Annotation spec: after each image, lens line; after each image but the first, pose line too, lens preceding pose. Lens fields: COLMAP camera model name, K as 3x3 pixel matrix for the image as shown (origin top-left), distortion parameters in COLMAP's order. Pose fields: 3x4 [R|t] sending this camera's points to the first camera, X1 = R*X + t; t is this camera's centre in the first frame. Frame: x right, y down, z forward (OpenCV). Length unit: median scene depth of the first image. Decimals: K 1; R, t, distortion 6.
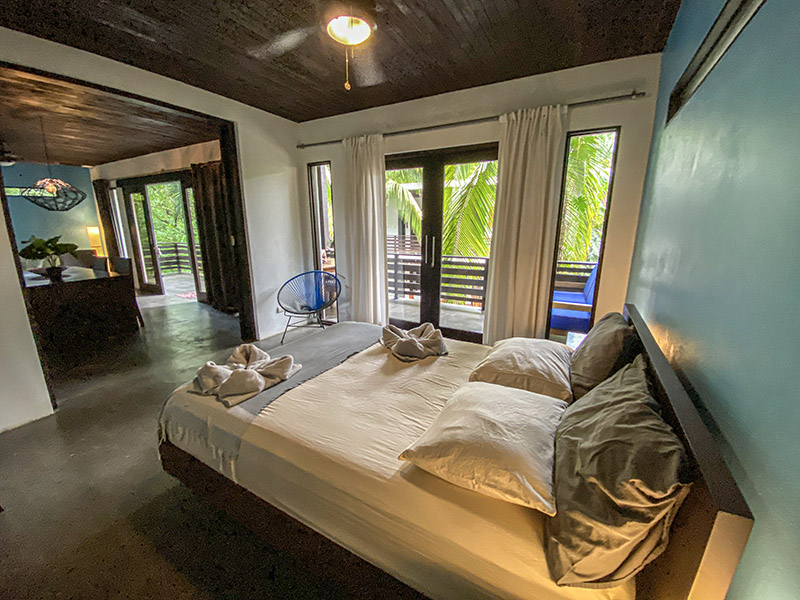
lens RADIAL K [[327.4, 0, 397.6], [0, 327.4, 299.3], [0, 0, 1]] dist [0.003657, -0.012644]
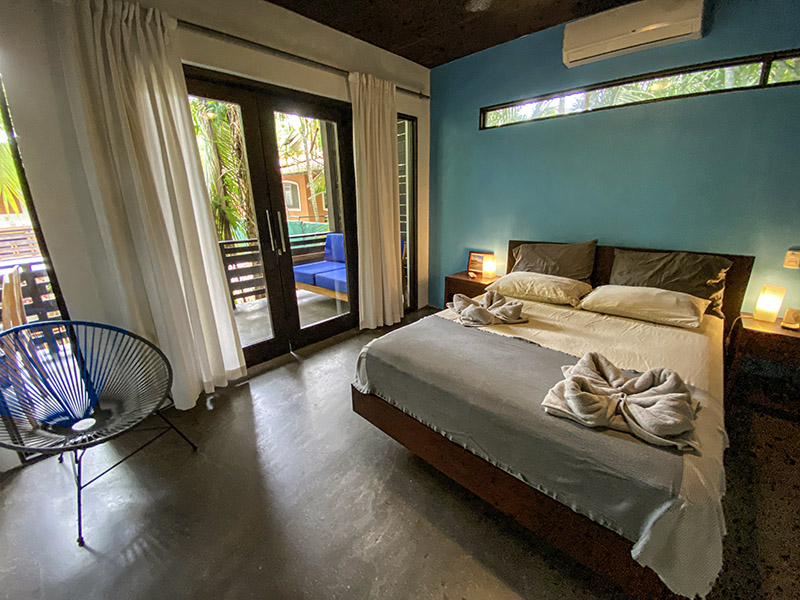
lens RADIAL K [[327.4, 0, 397.6], [0, 327.4, 299.3], [0, 0, 1]] dist [0.003657, -0.012644]
pose [[0.237424, -0.280812, 0.929933, -0.671509], [0.238783, 0.944804, 0.224338, -0.136167], [-0.941601, 0.168789, 0.291372, 0.708187]]
